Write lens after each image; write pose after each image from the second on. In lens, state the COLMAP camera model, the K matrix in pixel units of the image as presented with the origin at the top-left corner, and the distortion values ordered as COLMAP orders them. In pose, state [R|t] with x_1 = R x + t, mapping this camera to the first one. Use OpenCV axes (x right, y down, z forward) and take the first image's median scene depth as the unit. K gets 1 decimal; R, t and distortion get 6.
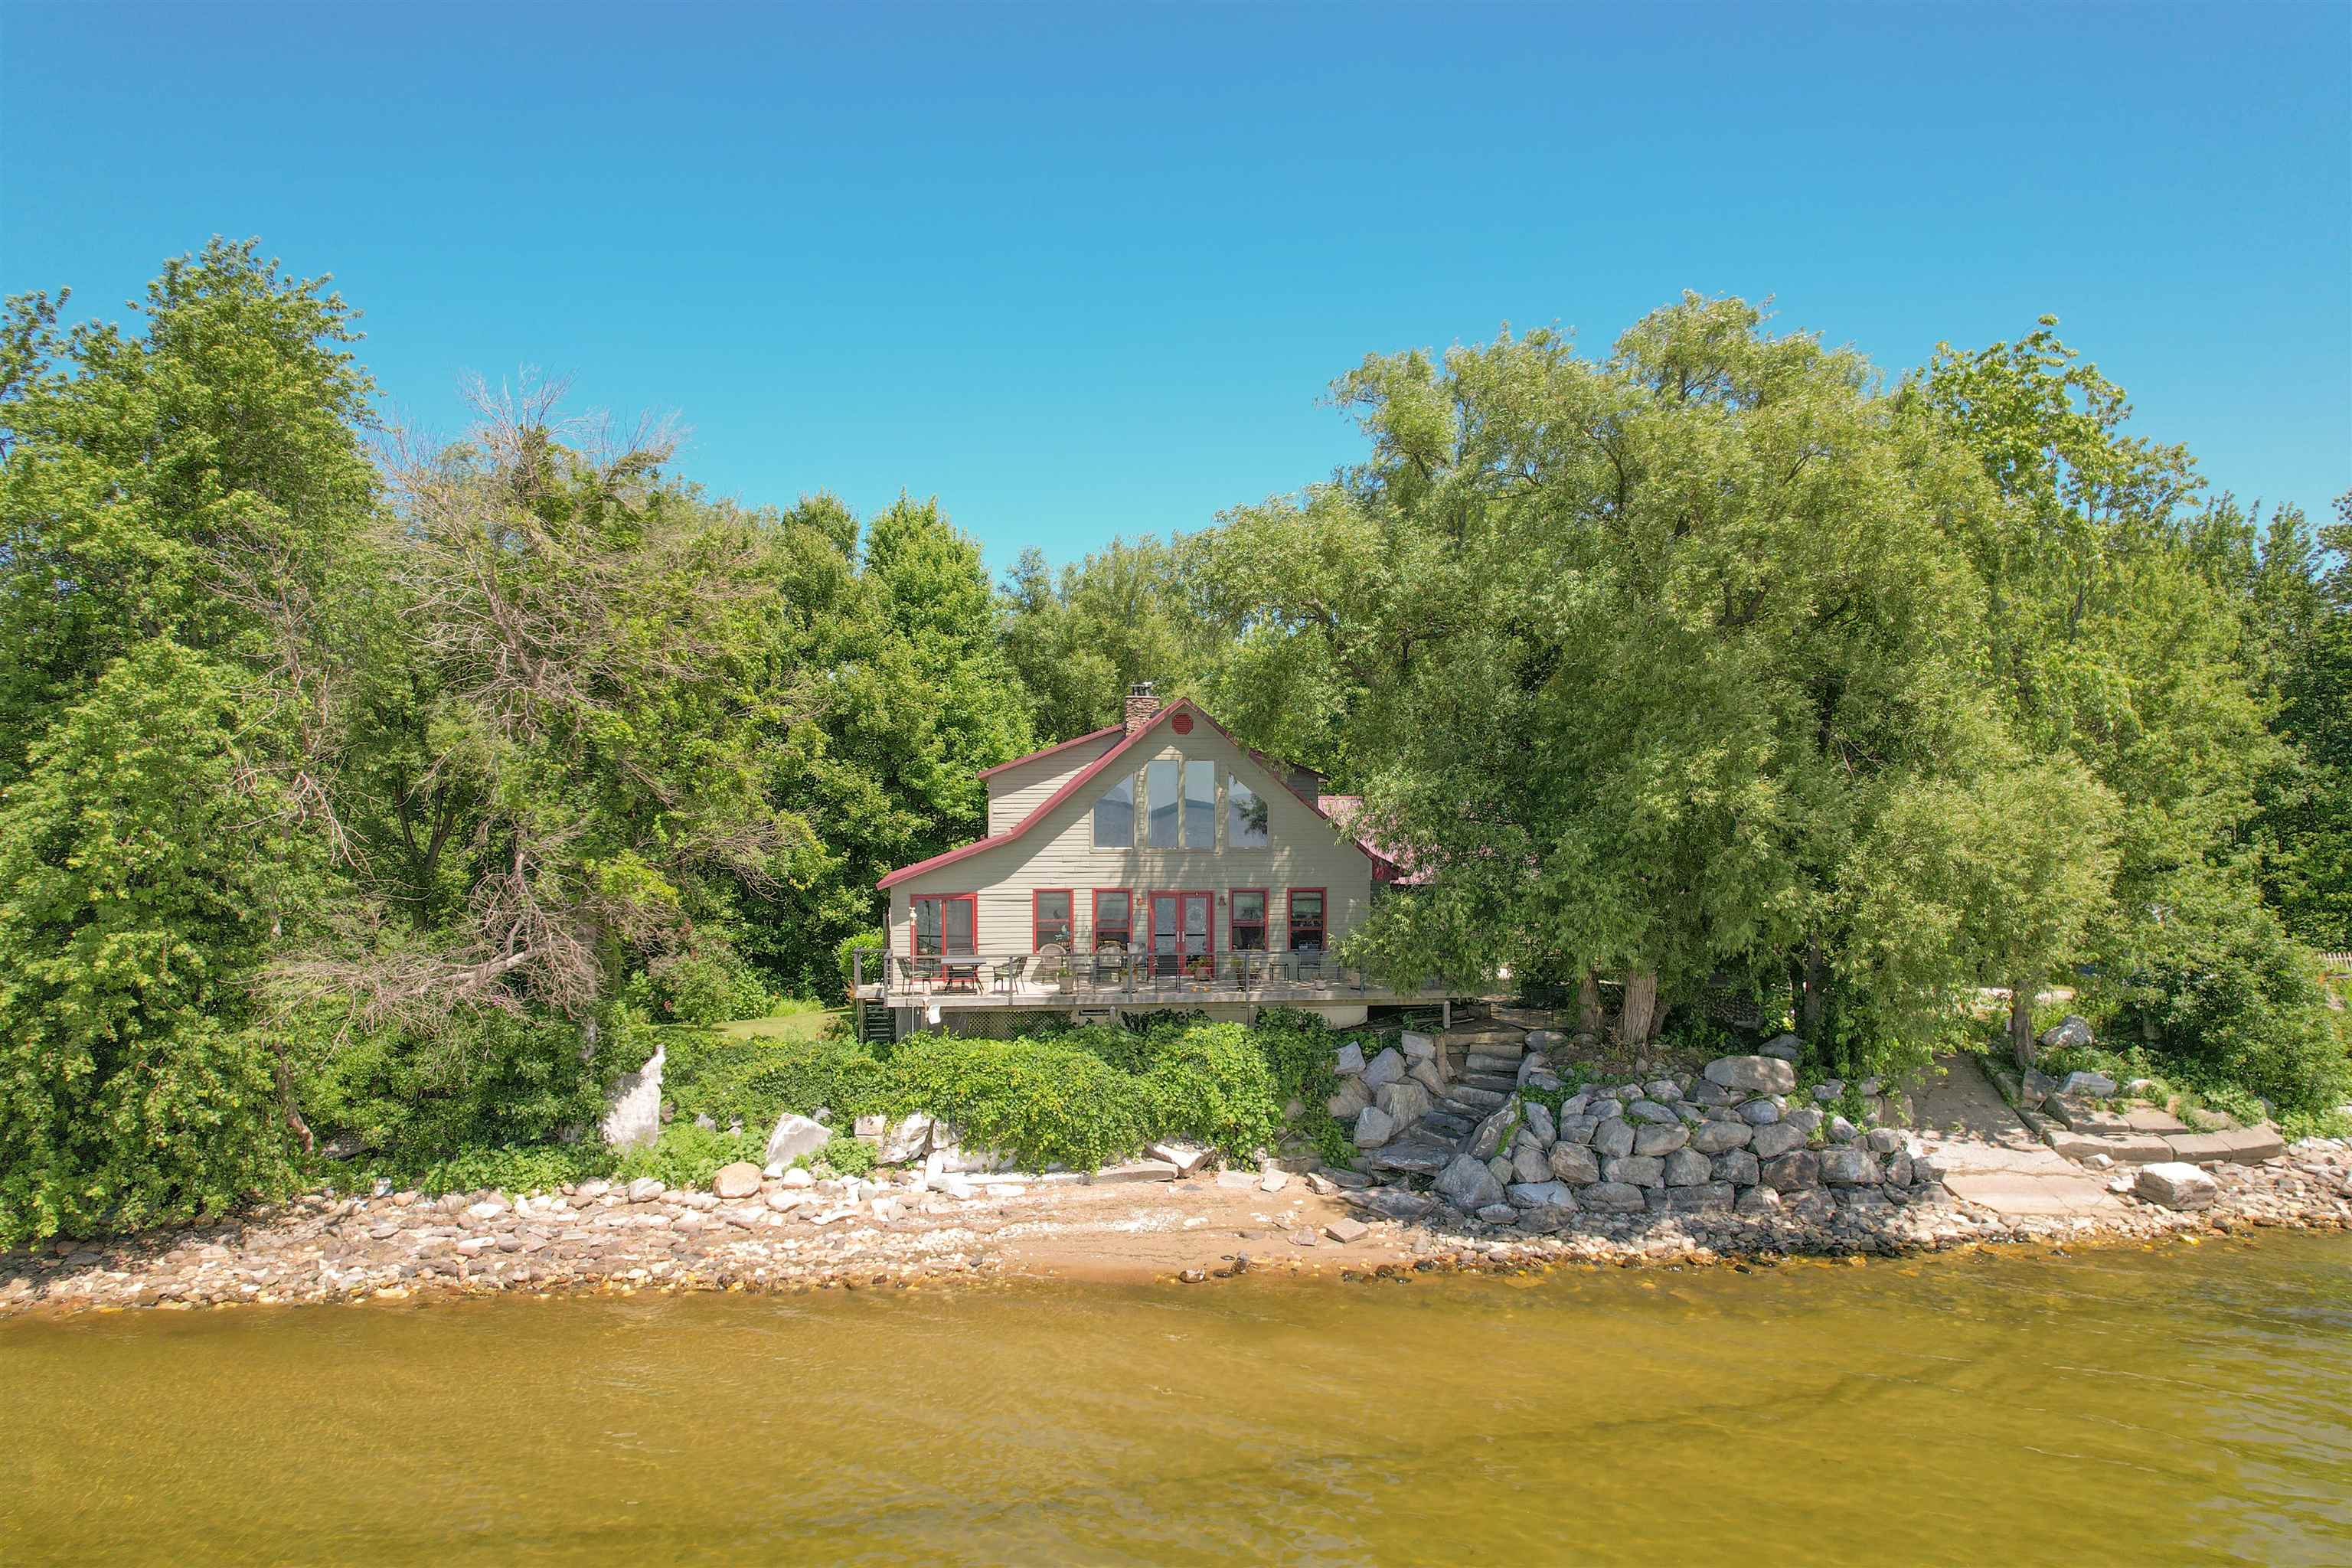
lens RADIAL K [[1495.5, 0, 1176.1], [0, 1495.5, 783.4], [0, 0, 1]] dist [-0.031804, -0.002787]
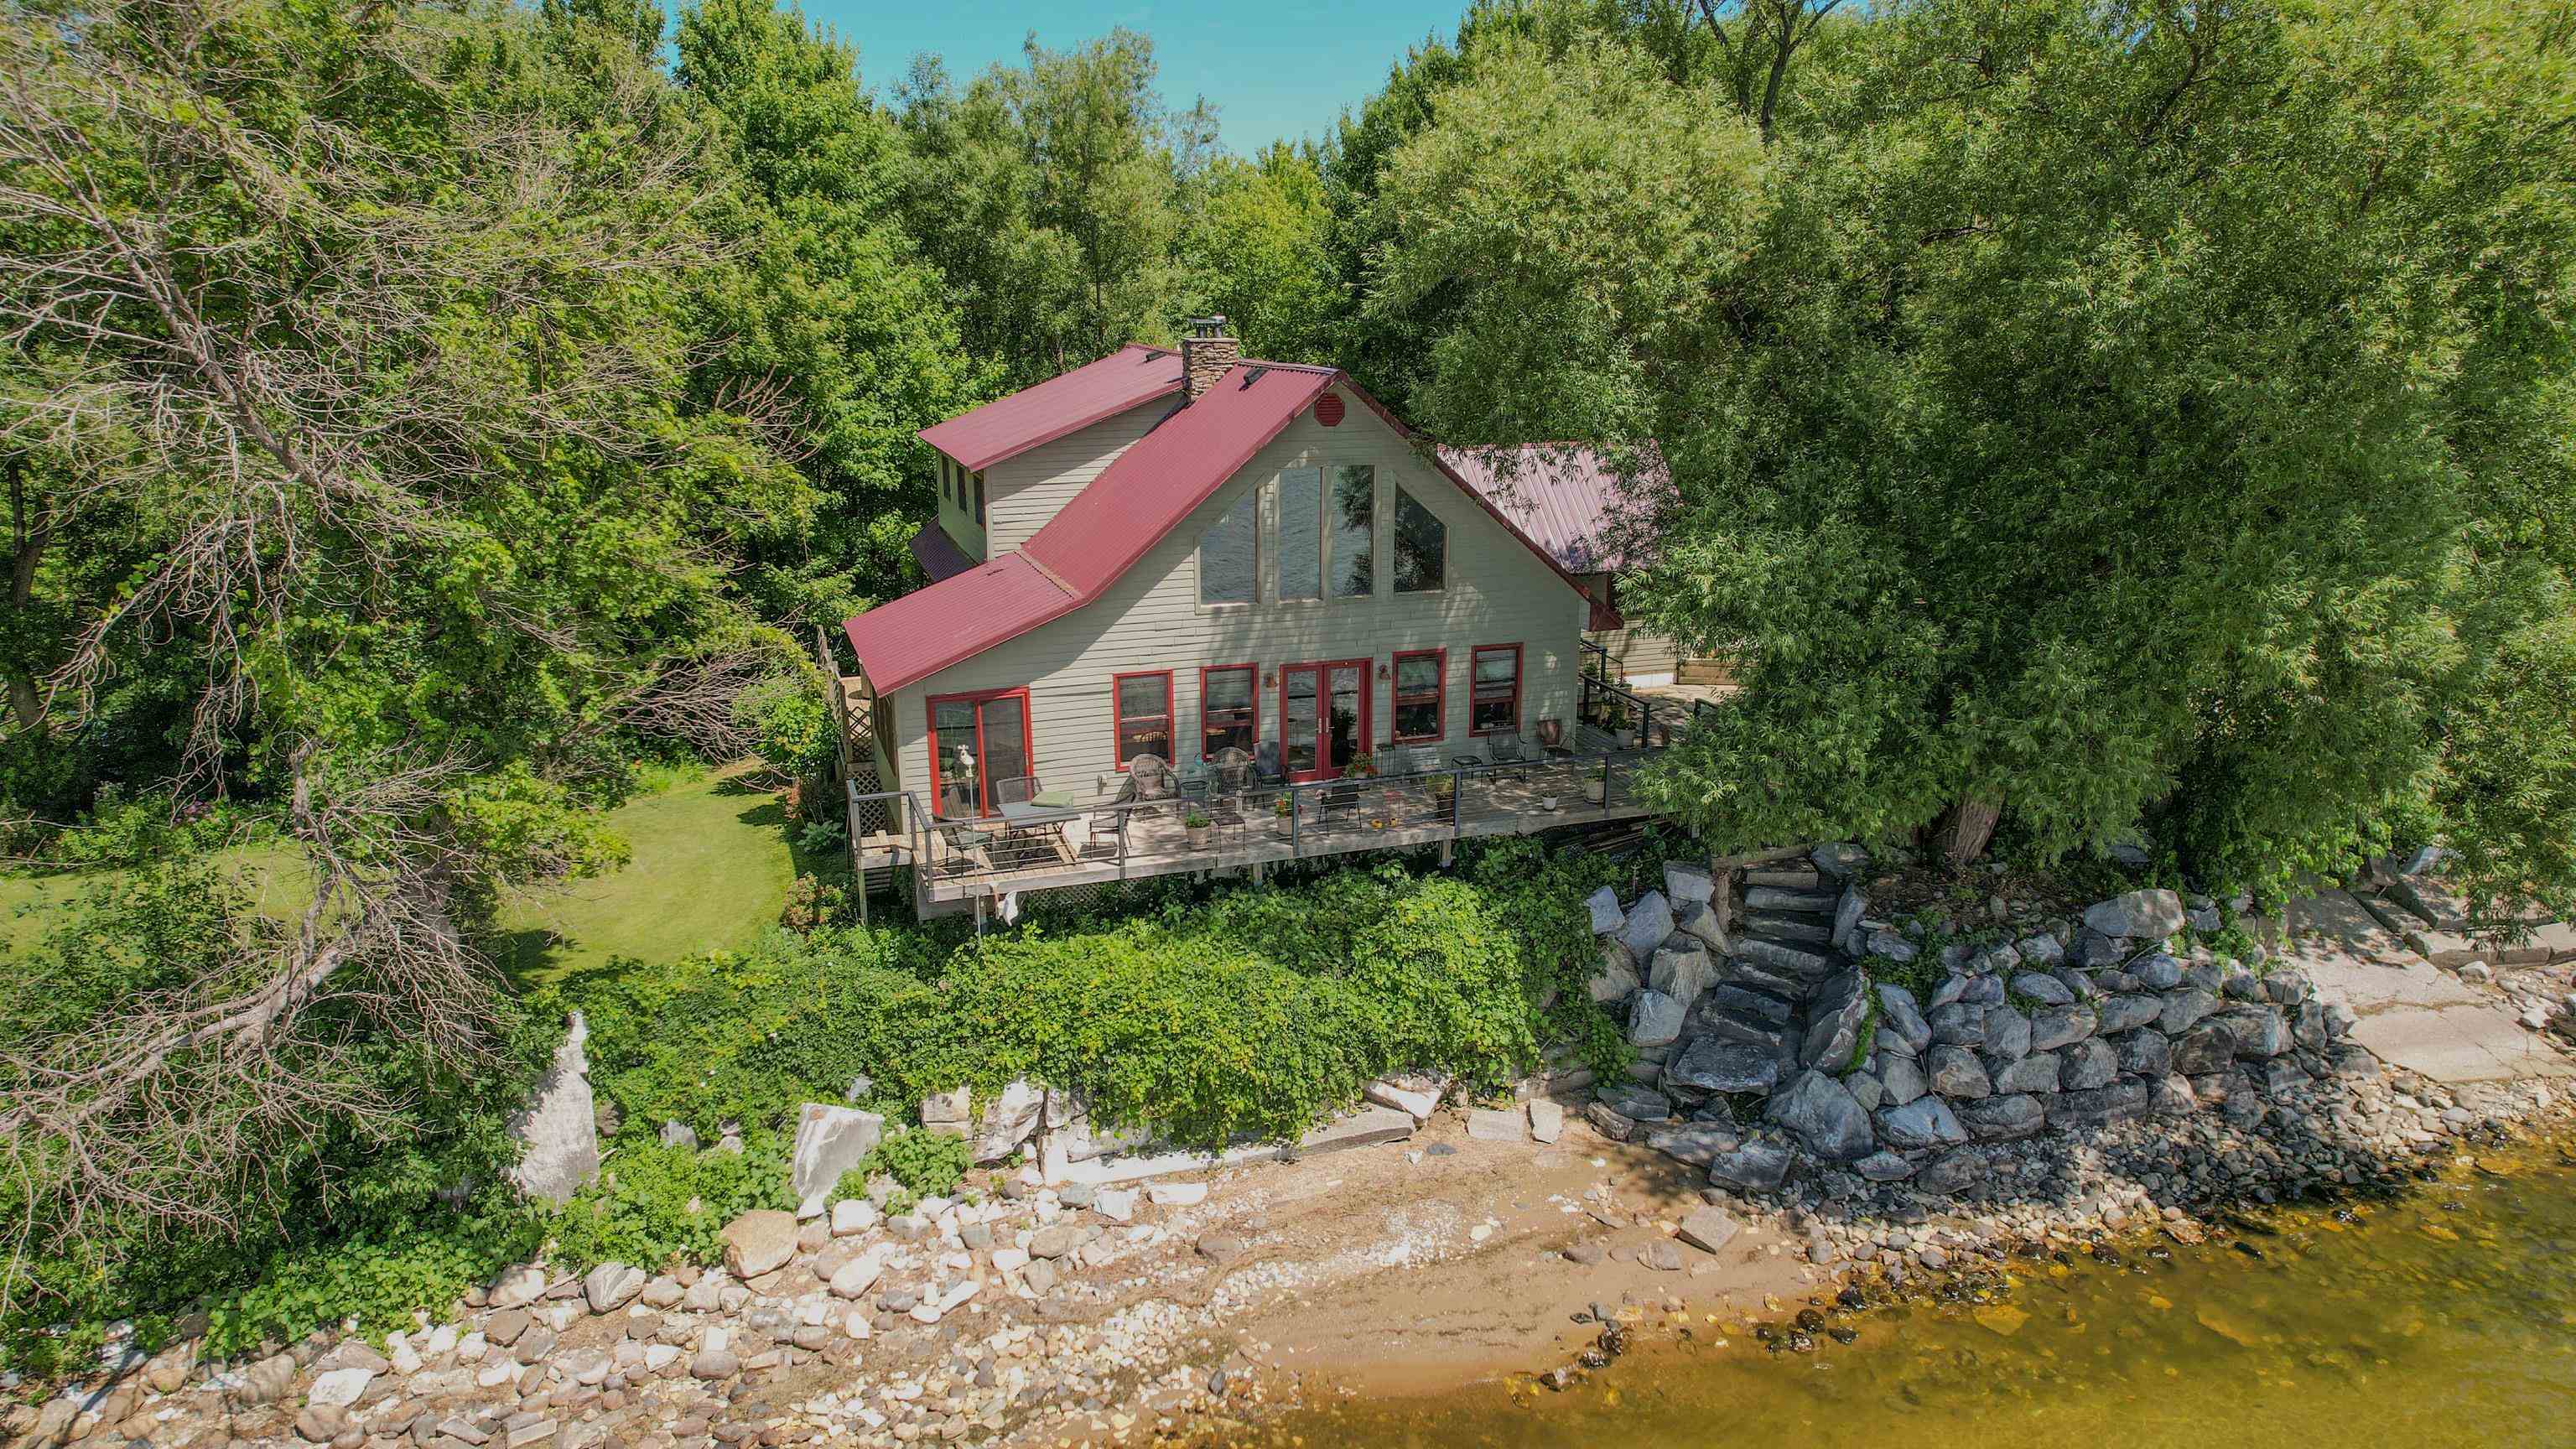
lens RADIAL K [[1630.2, 0, 1288.6], [0, 1630.2, 726.7], [0, 0, 1]] dist [-0.036180, 0.005393]
pose [[0.975012, -0.059406, 0.214064, -0.199441], [-0.001897, 0.961321, 0.275423, -0.118673], [-0.222146, -0.268947, 0.937187, 0.352901]]
